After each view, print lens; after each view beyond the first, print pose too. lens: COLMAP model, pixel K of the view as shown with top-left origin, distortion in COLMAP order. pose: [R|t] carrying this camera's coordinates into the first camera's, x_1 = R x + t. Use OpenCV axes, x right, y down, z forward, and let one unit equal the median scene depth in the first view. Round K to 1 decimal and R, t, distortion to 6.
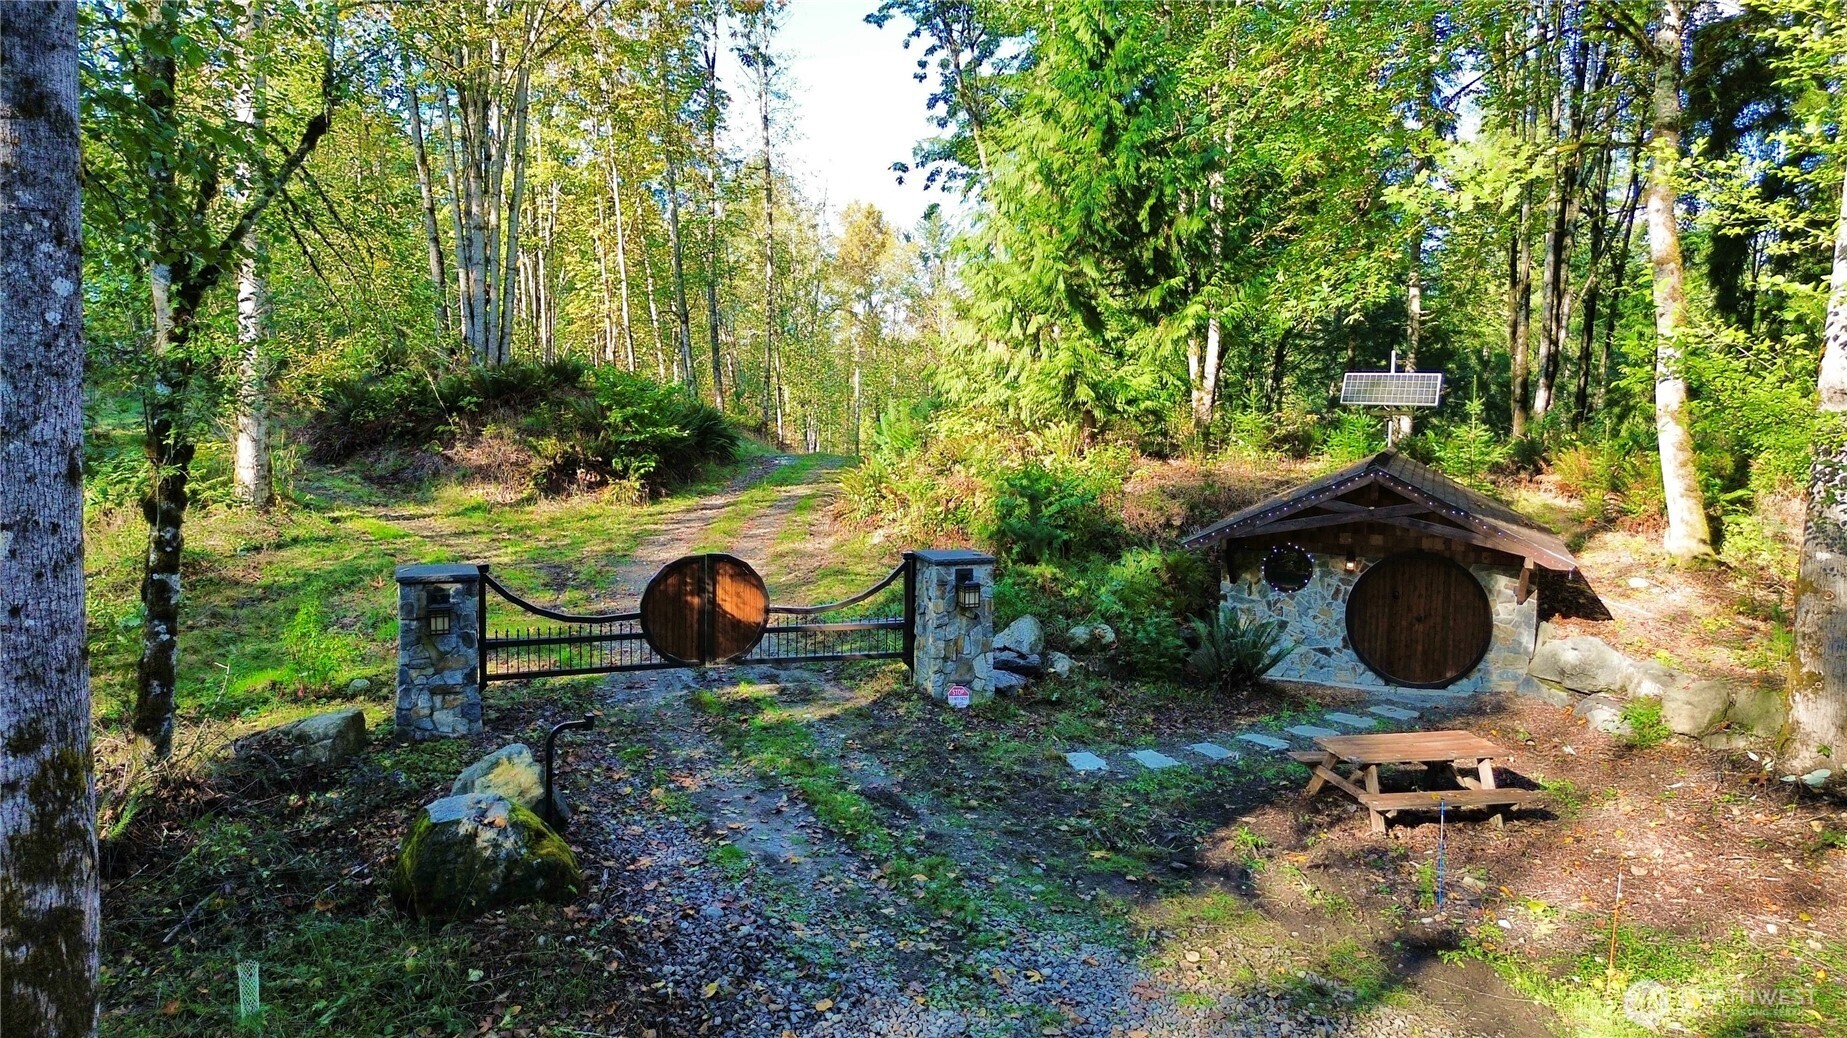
lens RADIAL K [[1315.6, 0, 919.0], [0, 1315.6, 532.5], [0, 0, 1]] dist [0.063167, -0.003587]
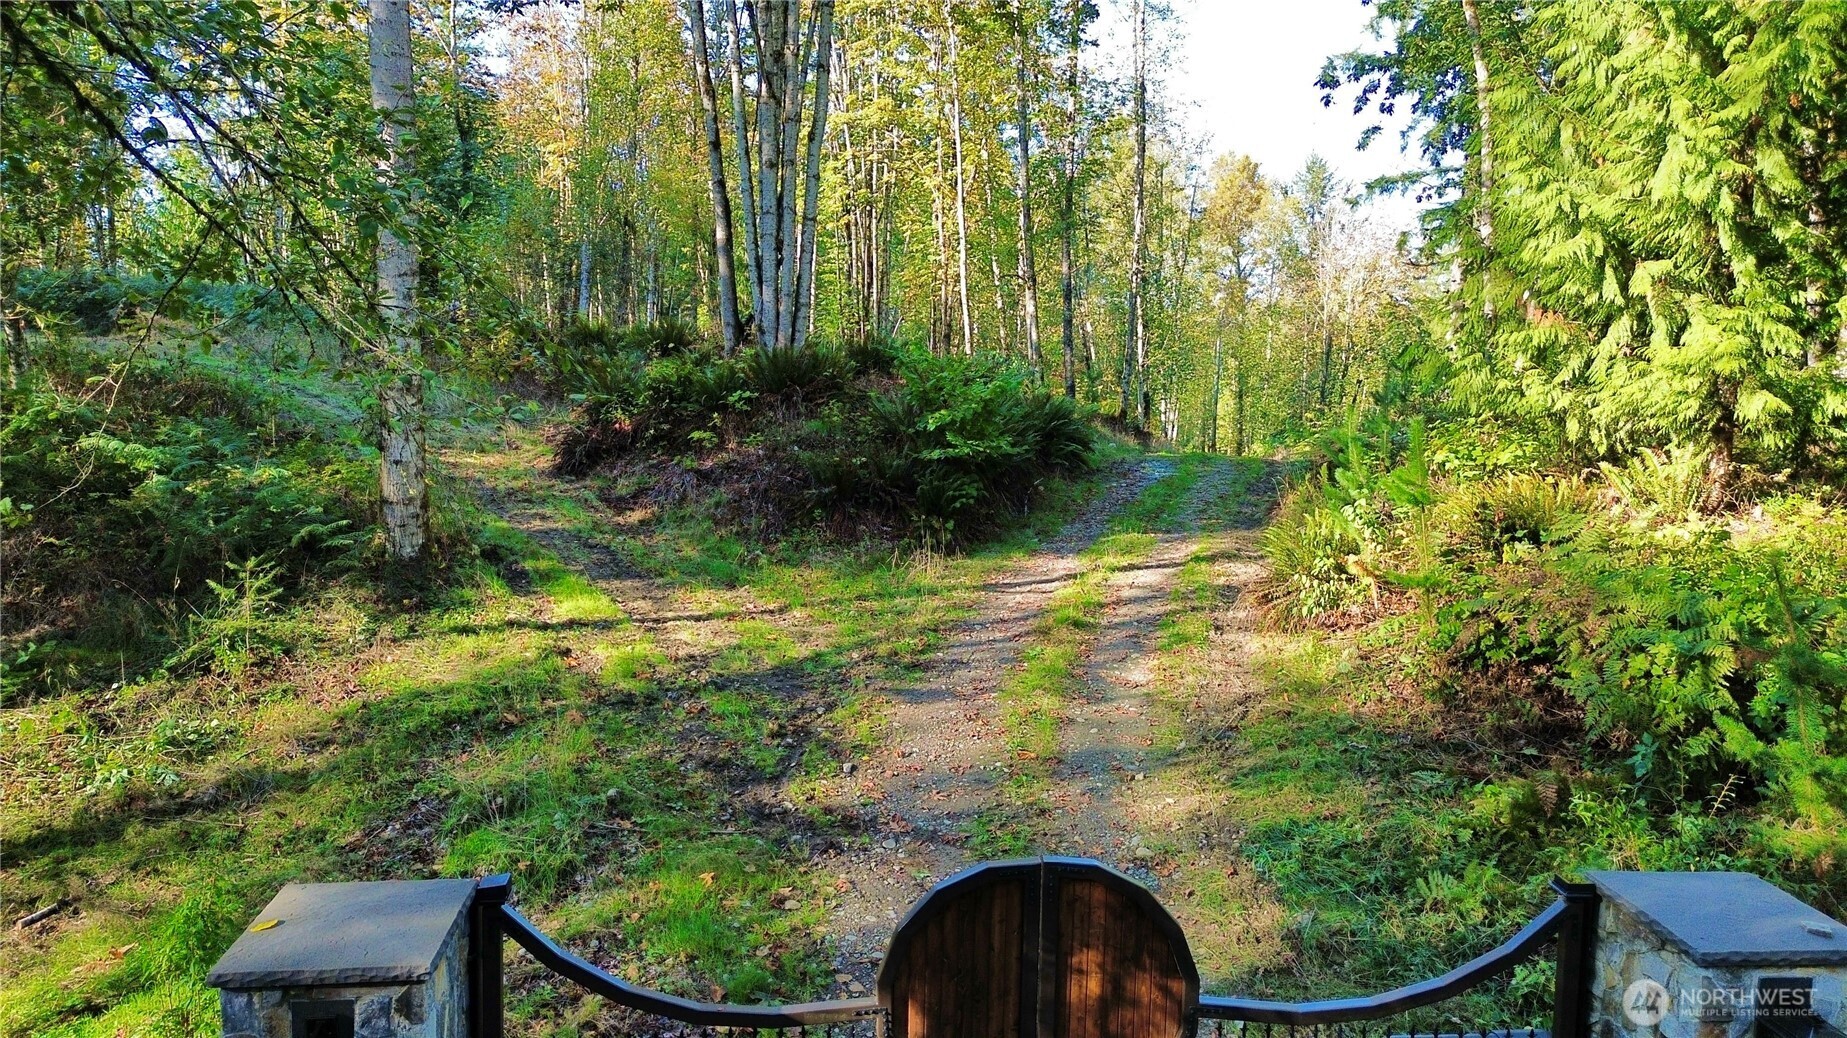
lens RADIAL K [[1315.6, 0, 911.0], [0, 1315.6, 513.1], [0, 0, 1]] dist [0.063167, -0.003587]
pose [[0.964330, 0.035422, -0.262322, -0.045145], [-0.032867, 0.999360, 0.014122, -0.042305], [0.262654, -0.004996, 0.964877, 0.277977]]
